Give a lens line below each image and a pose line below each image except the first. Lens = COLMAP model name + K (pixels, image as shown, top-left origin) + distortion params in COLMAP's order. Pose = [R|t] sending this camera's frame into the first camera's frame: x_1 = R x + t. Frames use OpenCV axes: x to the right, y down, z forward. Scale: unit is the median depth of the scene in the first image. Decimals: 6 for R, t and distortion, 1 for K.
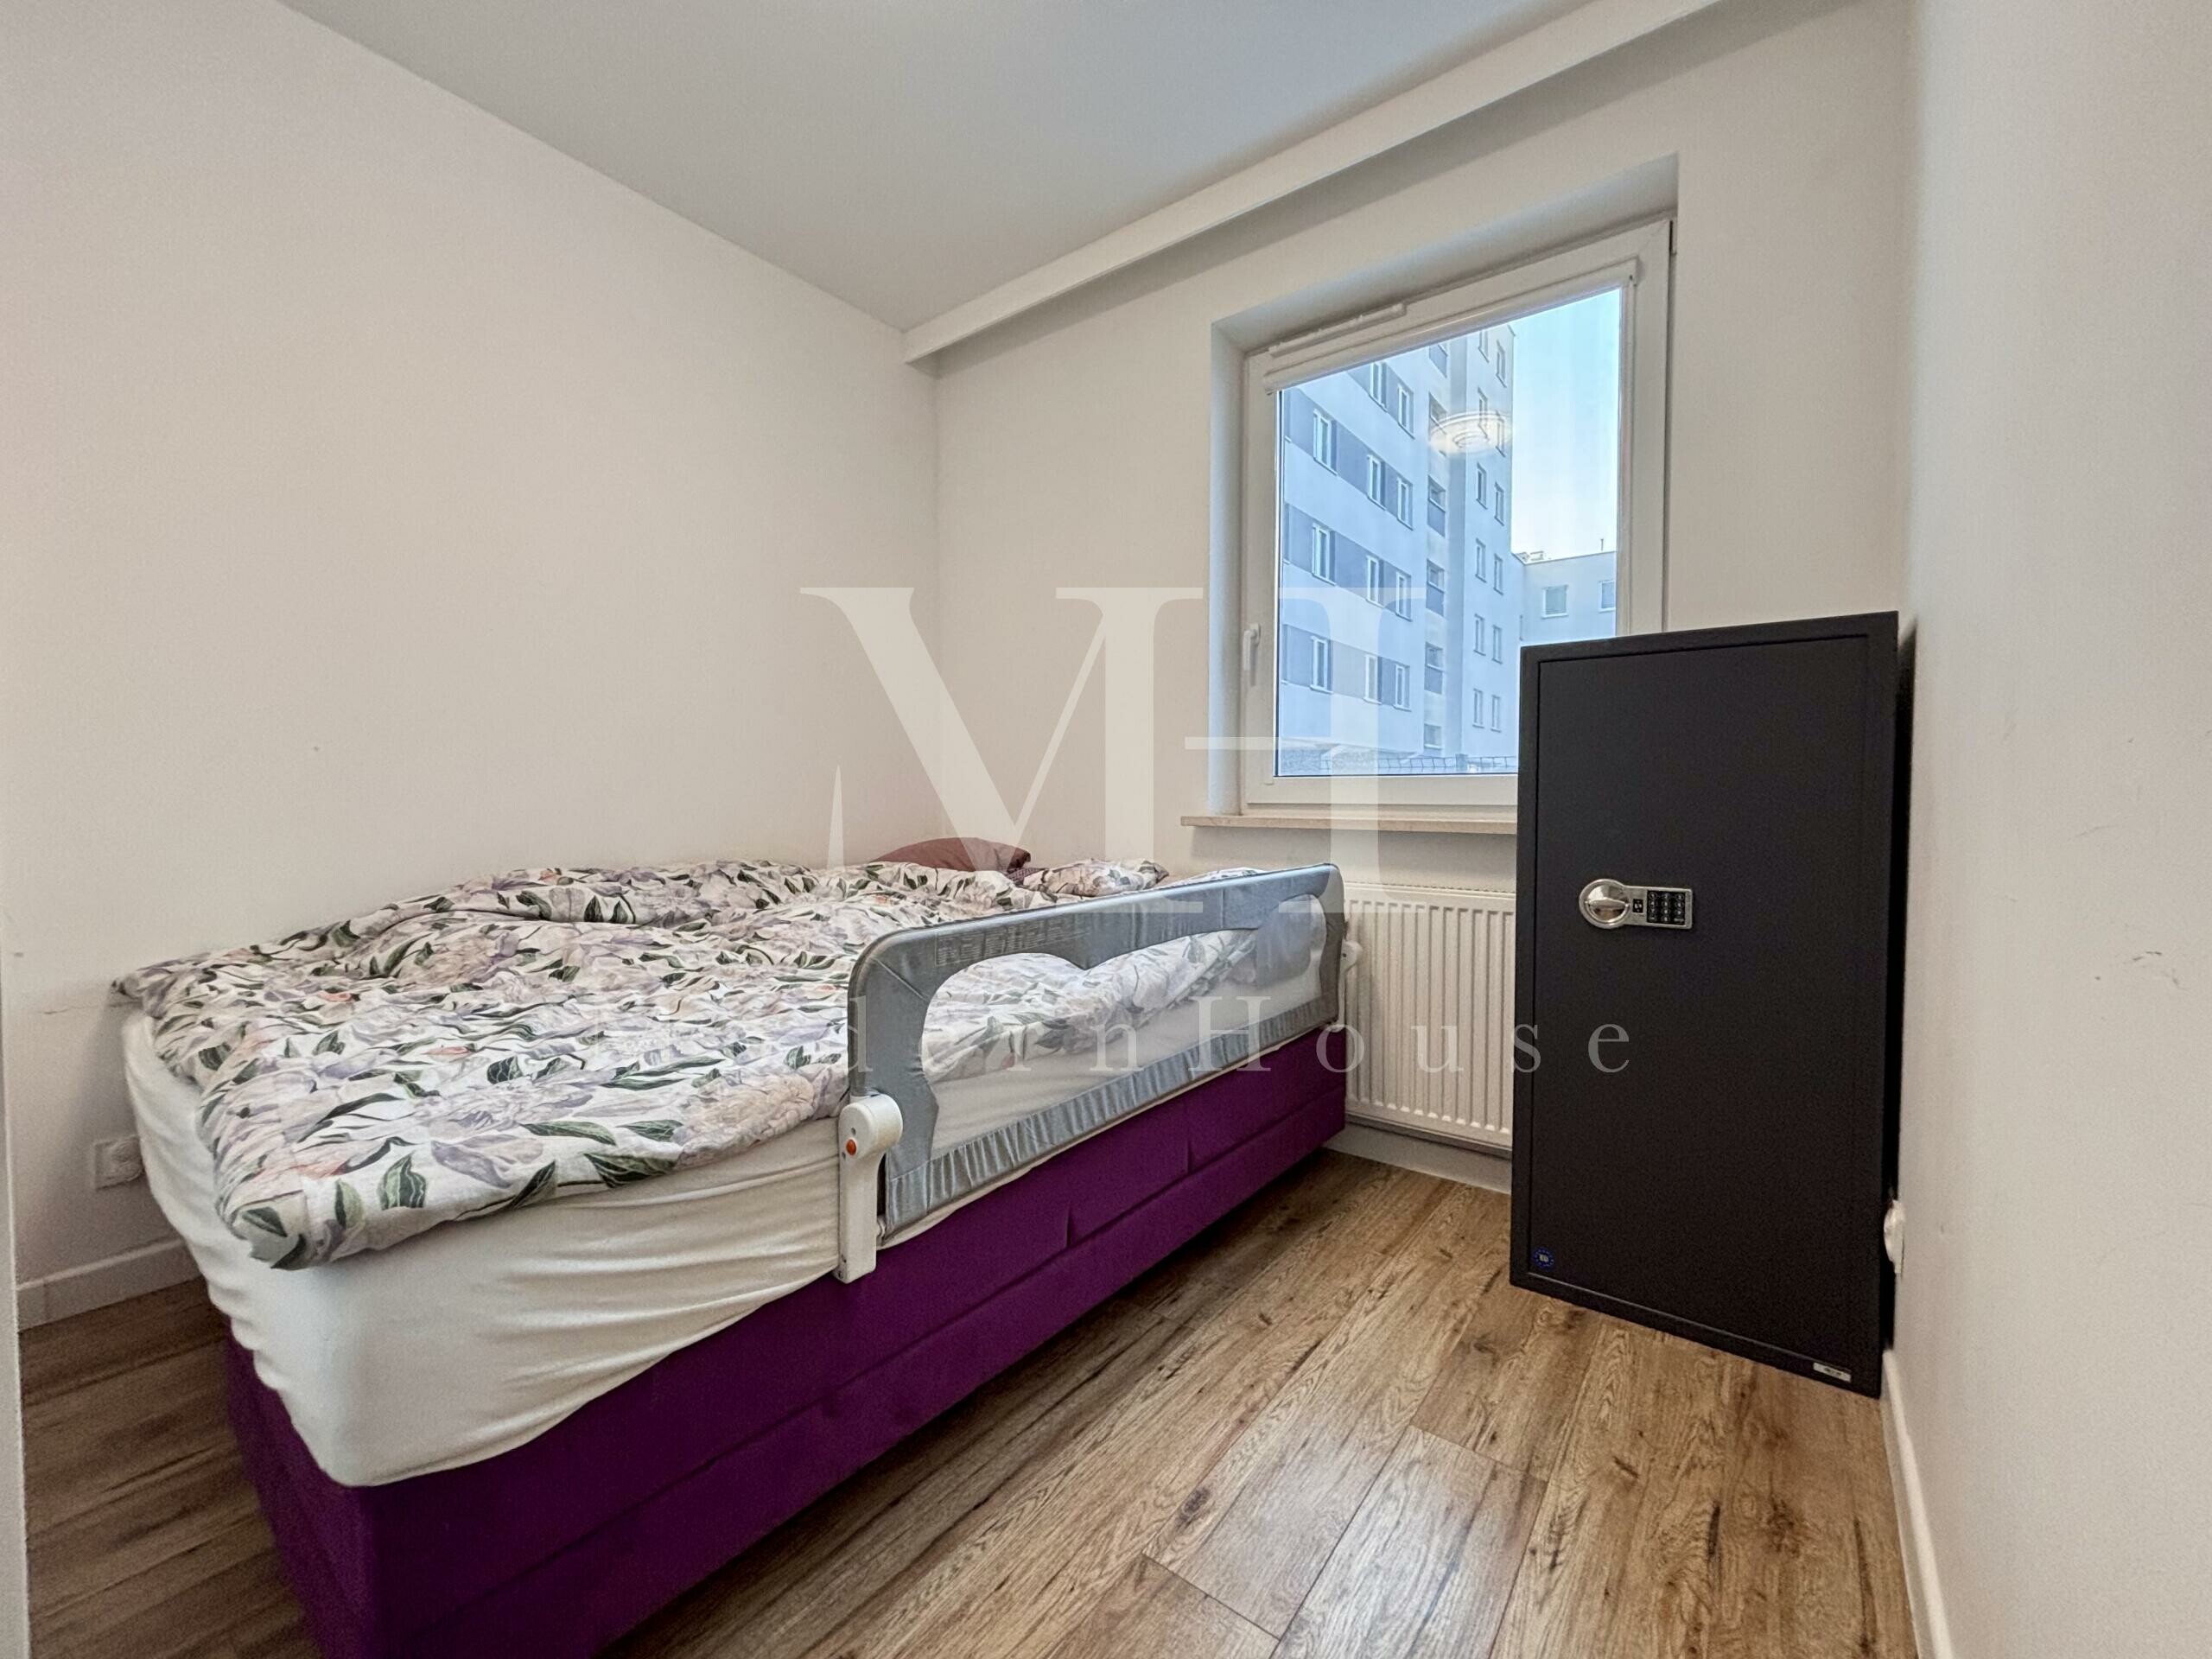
lens RADIAL K [[884.6, 0, 1102.7], [0, 884.6, 825.0], [0, 0, 1]] dist [-0.000382, -0.000166]
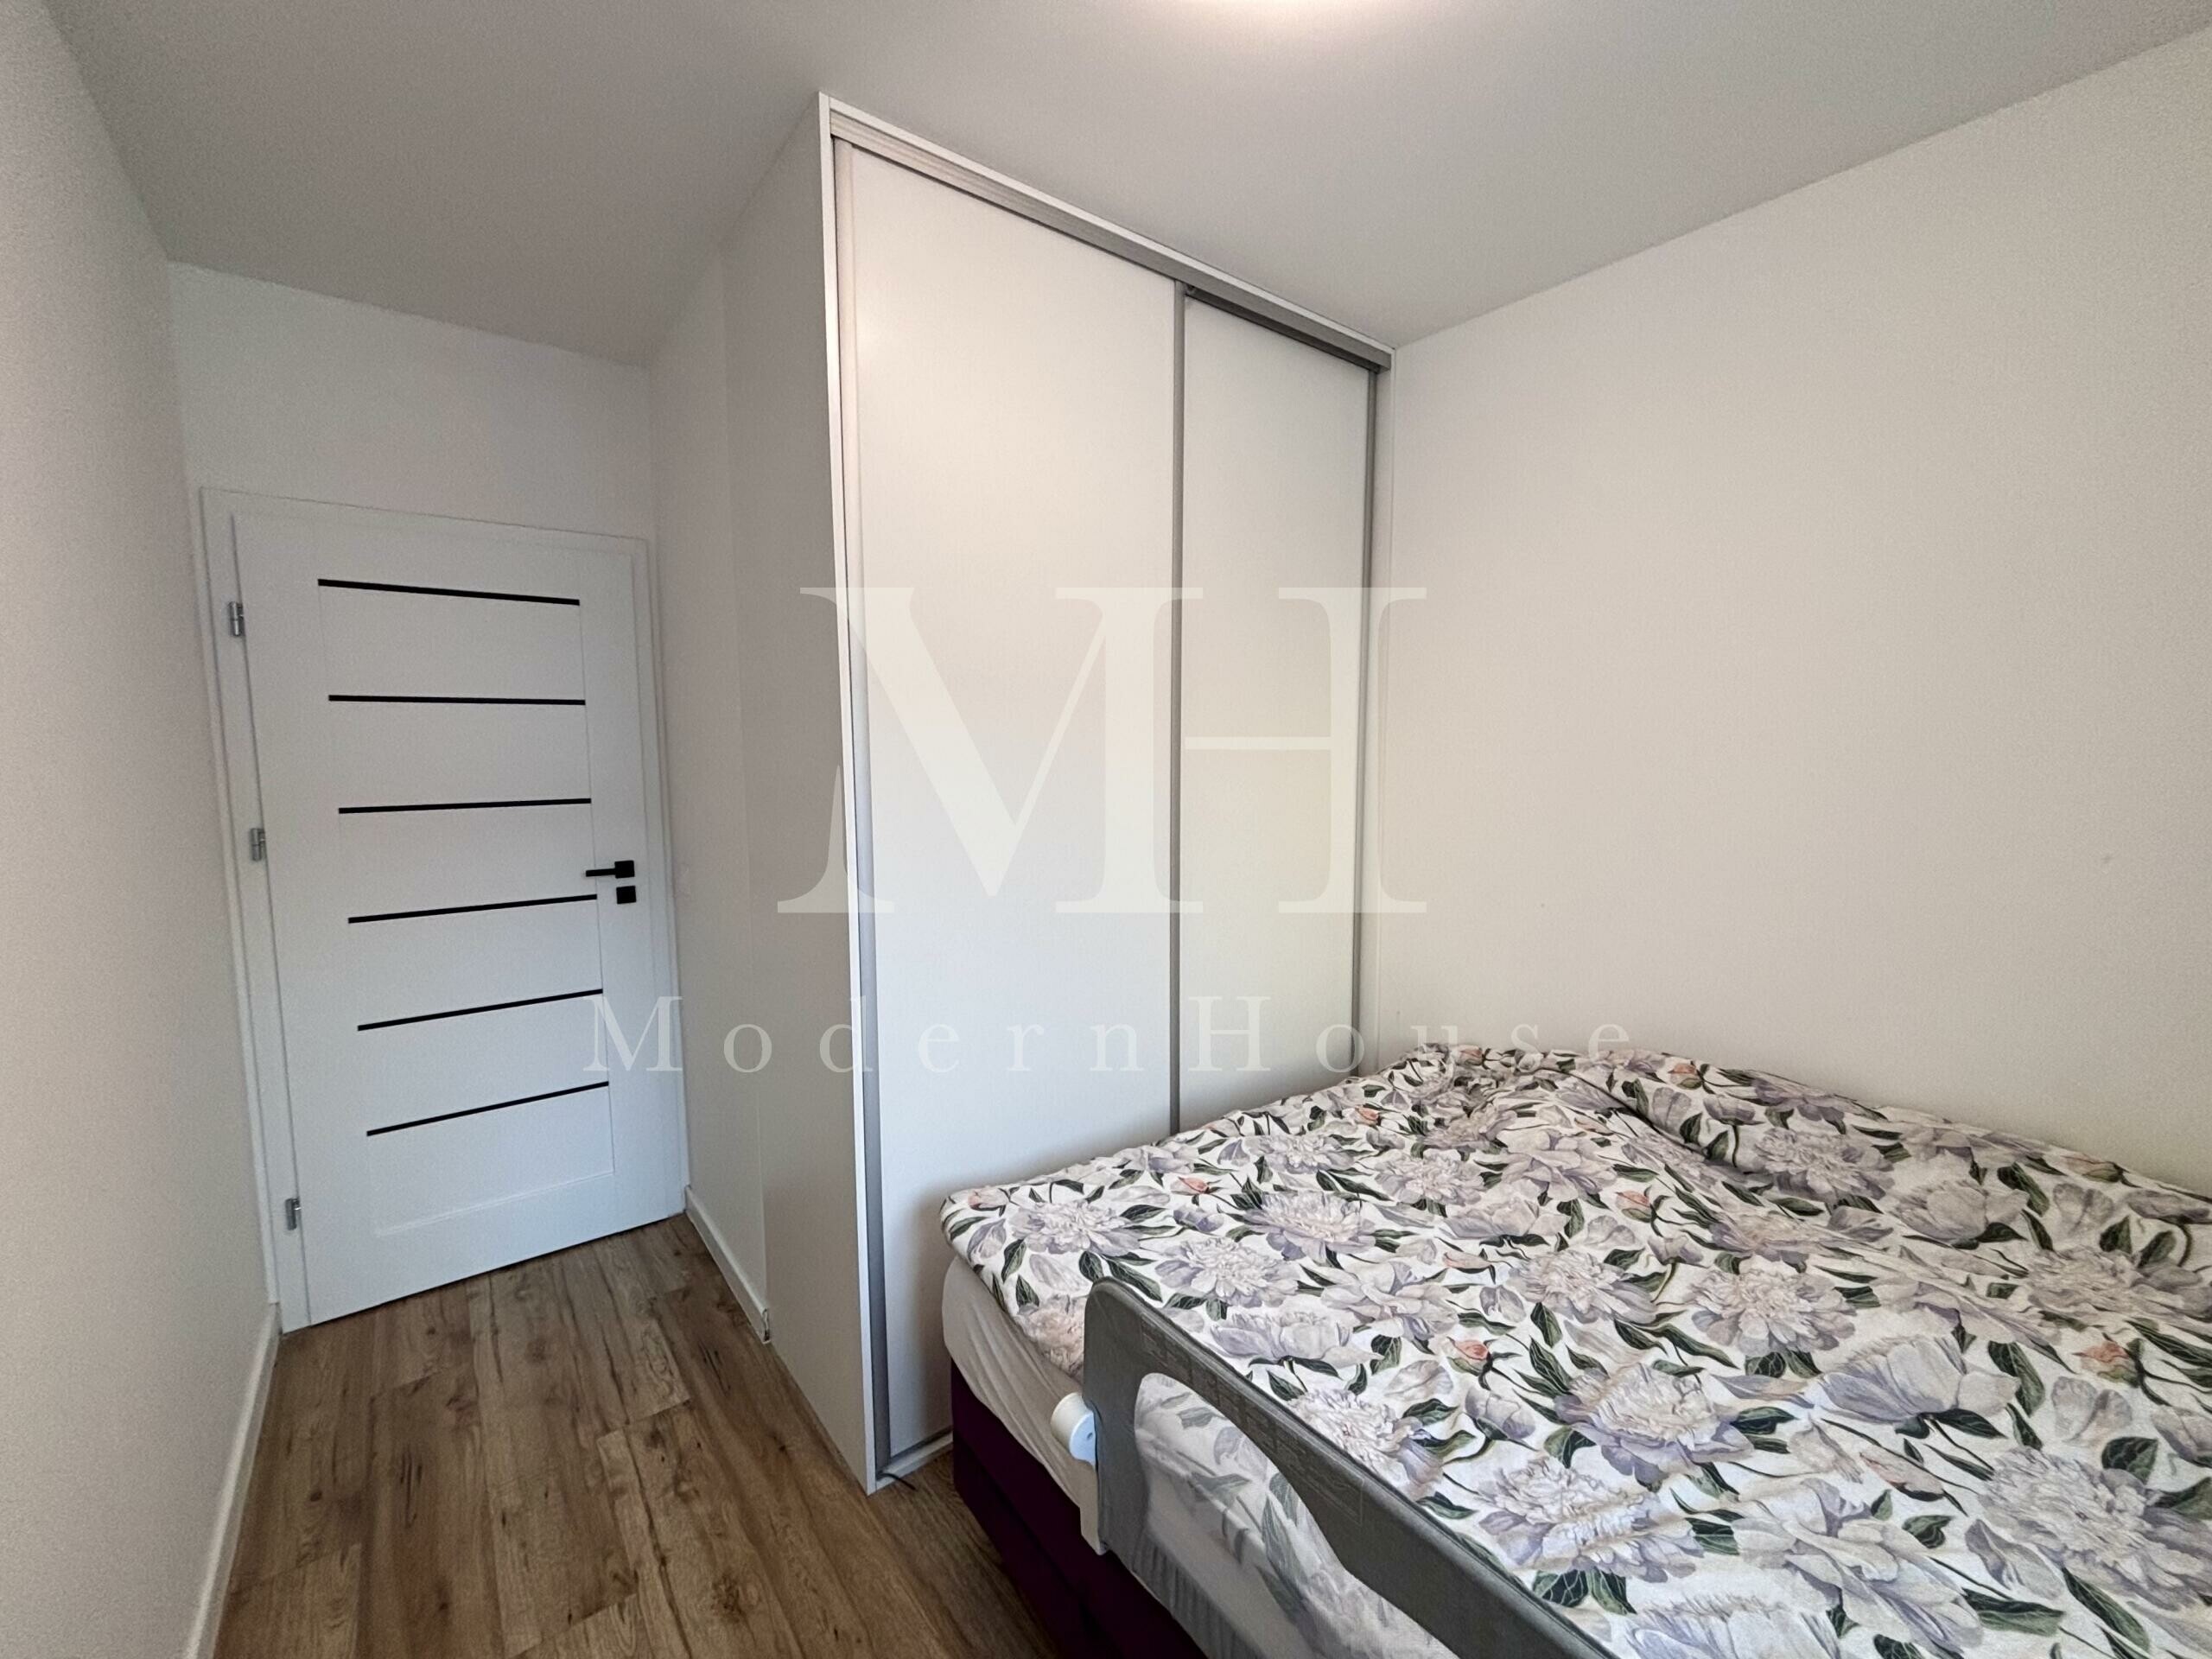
lens RADIAL K [[884.6, 0, 1102.7], [0, 884.6, 825.0], [0, 0, 1]] dist [-0.000382, -0.000166]
pose [[-0.266242, 0.094405, -0.959272, 0.773475], [-0.018047, 0.994530, 0.102884, -0.564214], [0.963737, 0.044704, -0.263082, 1.329598]]
